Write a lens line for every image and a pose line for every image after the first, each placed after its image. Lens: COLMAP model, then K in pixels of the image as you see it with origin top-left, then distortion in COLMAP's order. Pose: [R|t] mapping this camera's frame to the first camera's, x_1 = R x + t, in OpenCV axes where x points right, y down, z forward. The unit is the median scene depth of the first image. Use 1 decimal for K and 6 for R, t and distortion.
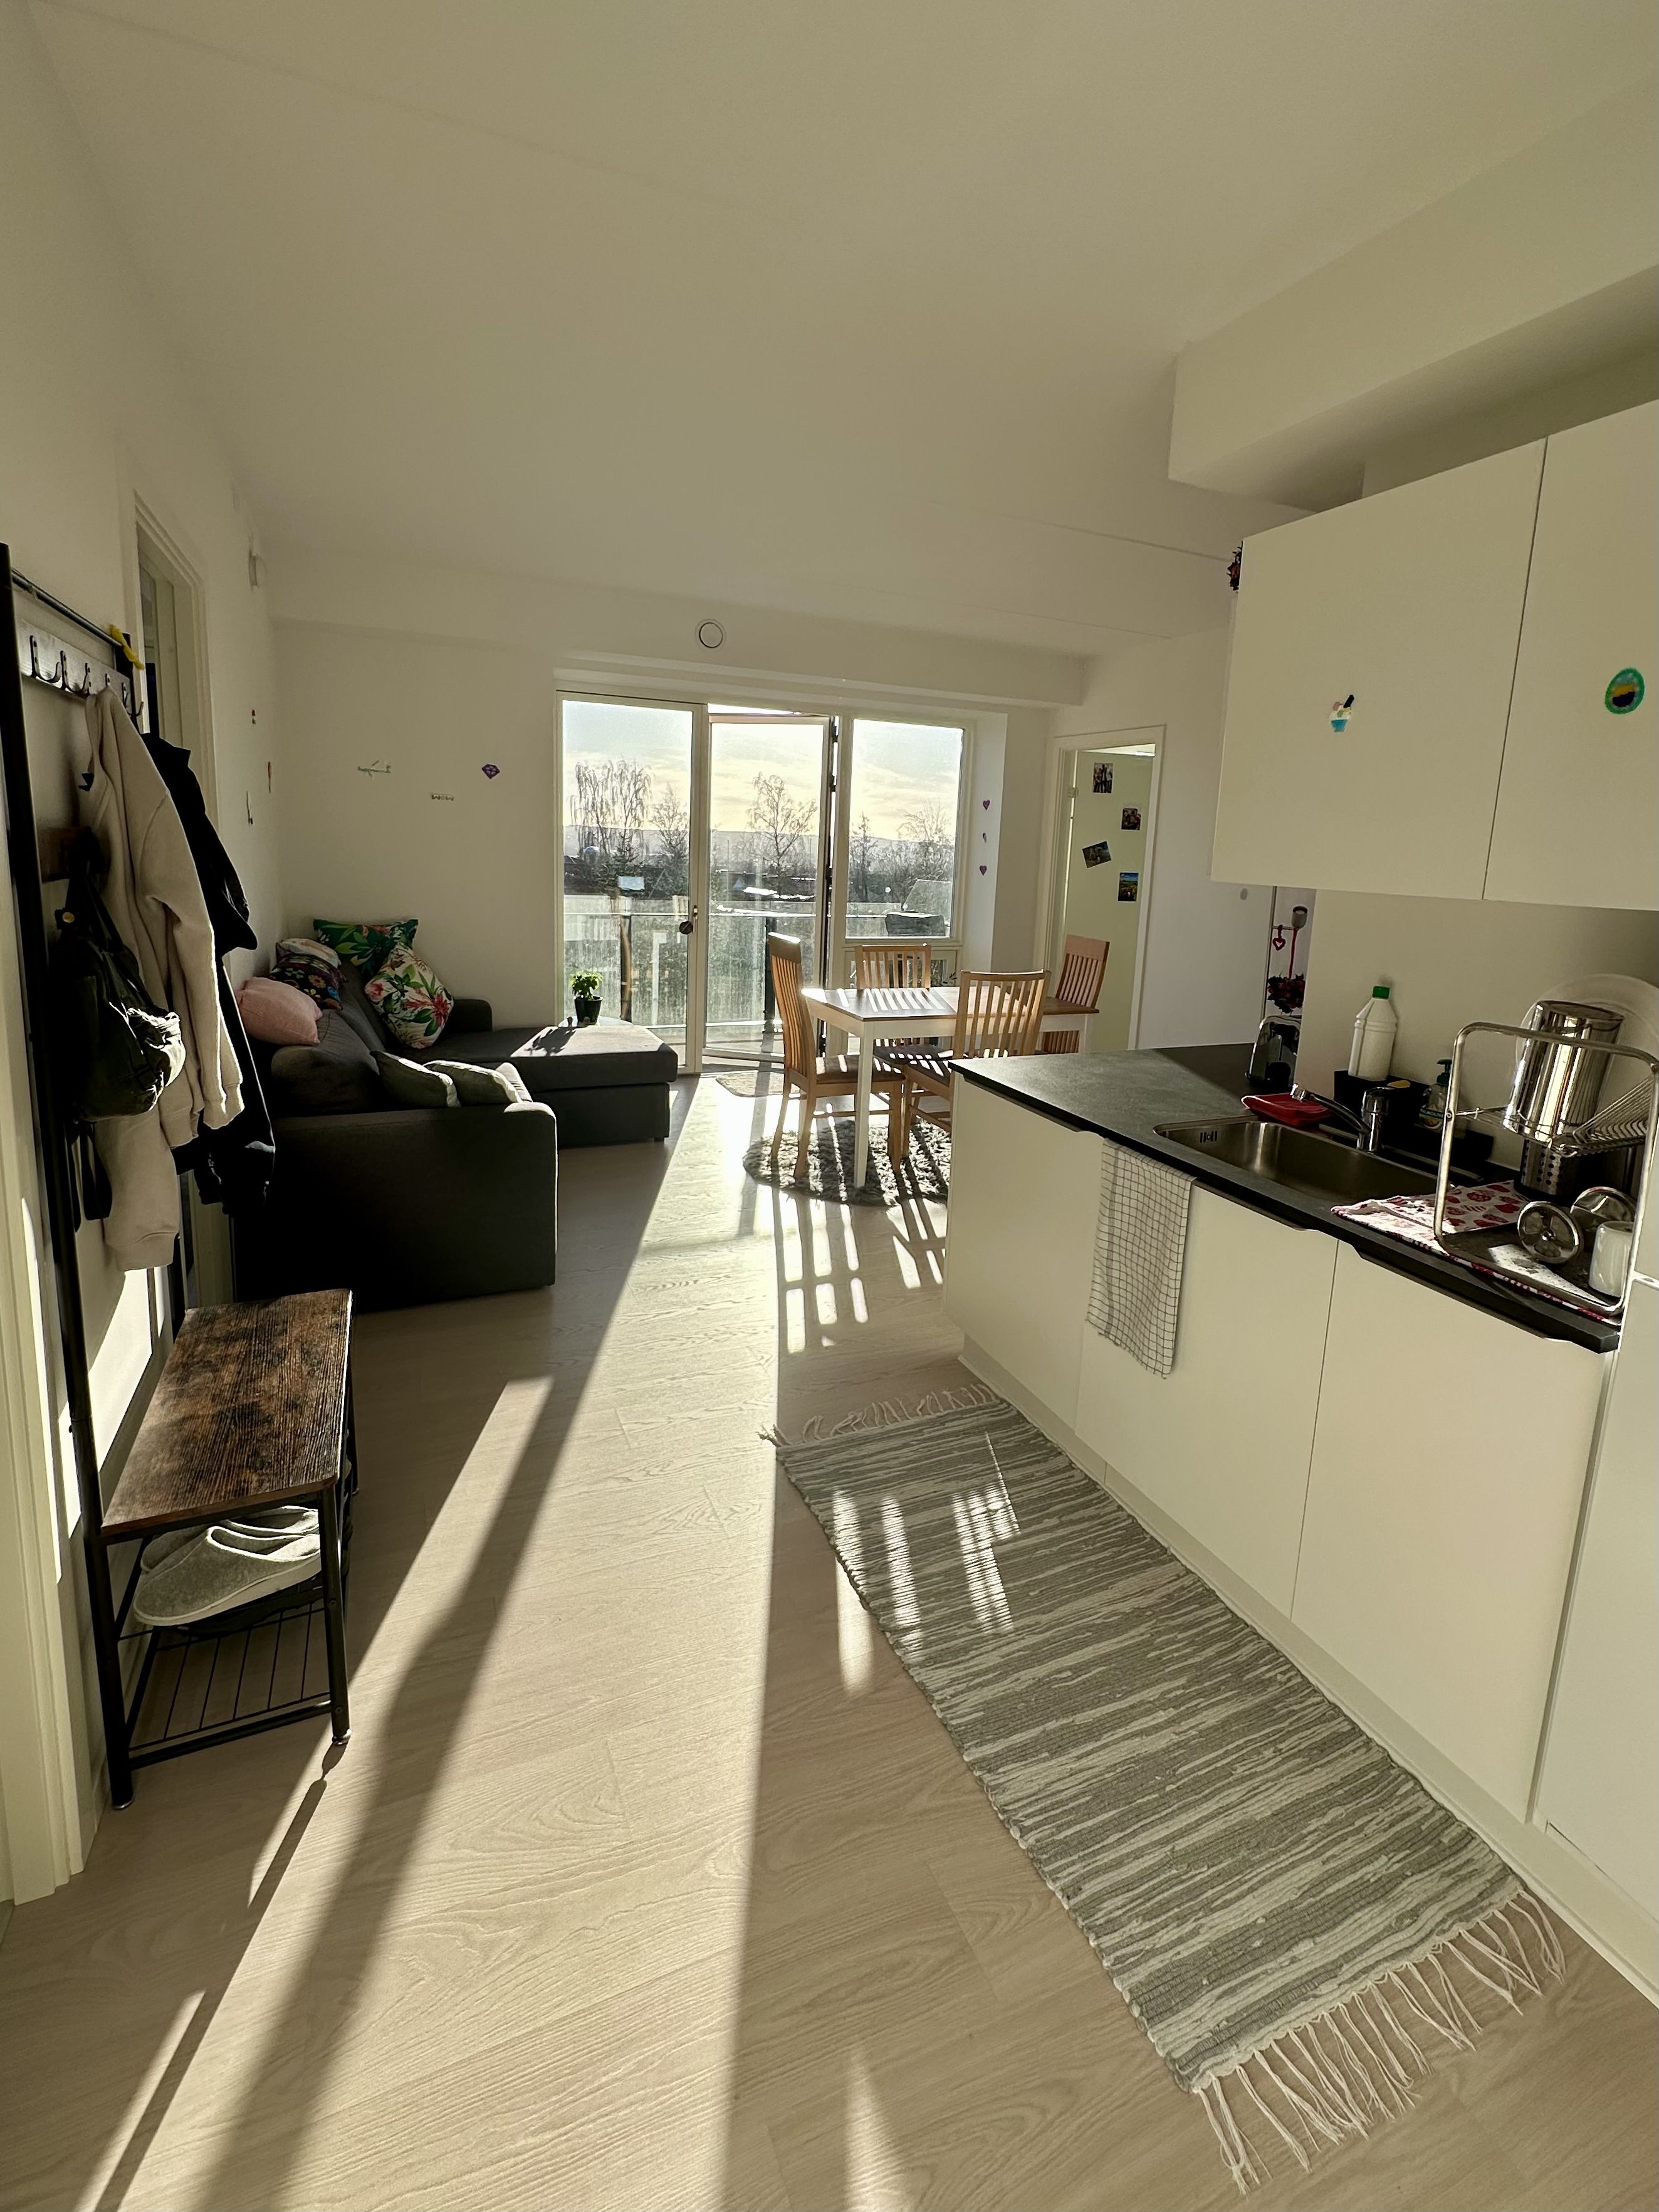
lens RADIAL K [[987.6, 0, 845.6], [0, 987.6, 1000.0], [0, 0, 1]] dist [-0.005029, 0.000704]
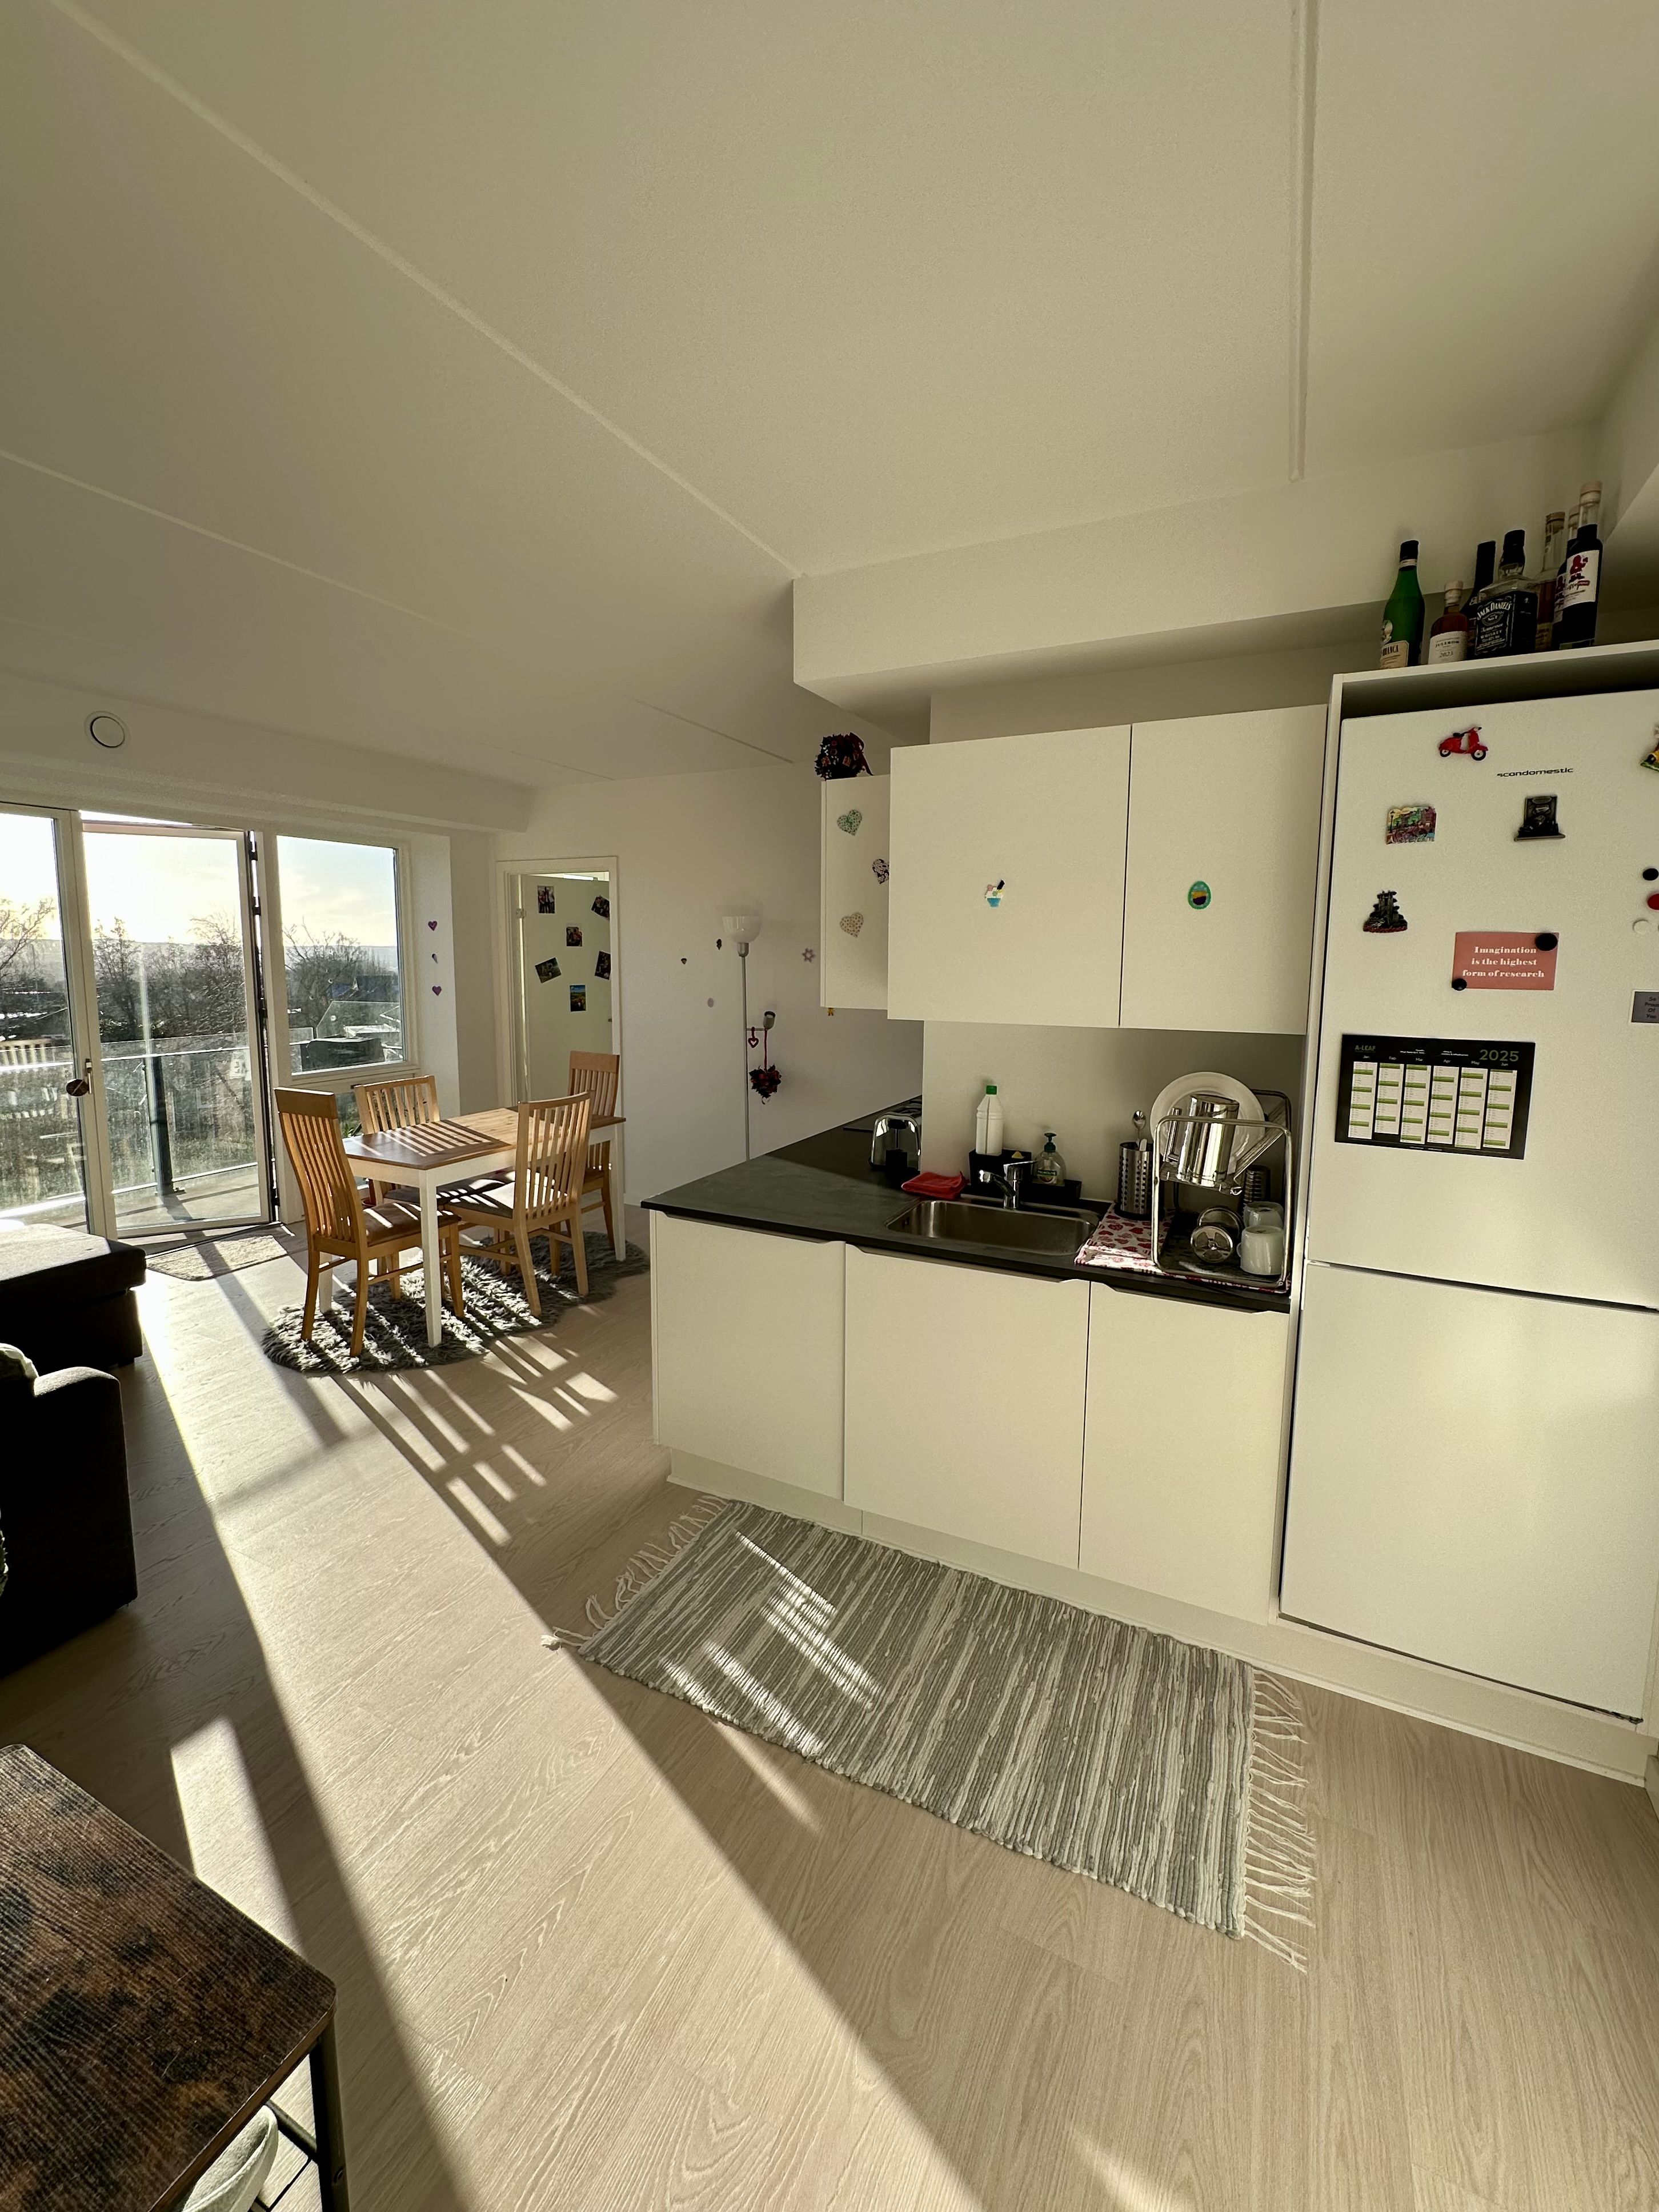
lens RADIAL K [[895.2, 0, 837.9], [0, 895.2, 1059.5], [0, 0, 1]] dist [-0.001274, -0.000526]
pose [[0.775330, -0.109435, 0.622002, -0.397589], [0.124898, 0.991991, 0.018845, -0.102106], [-0.619083, 0.063076, 0.782789, 0.167945]]
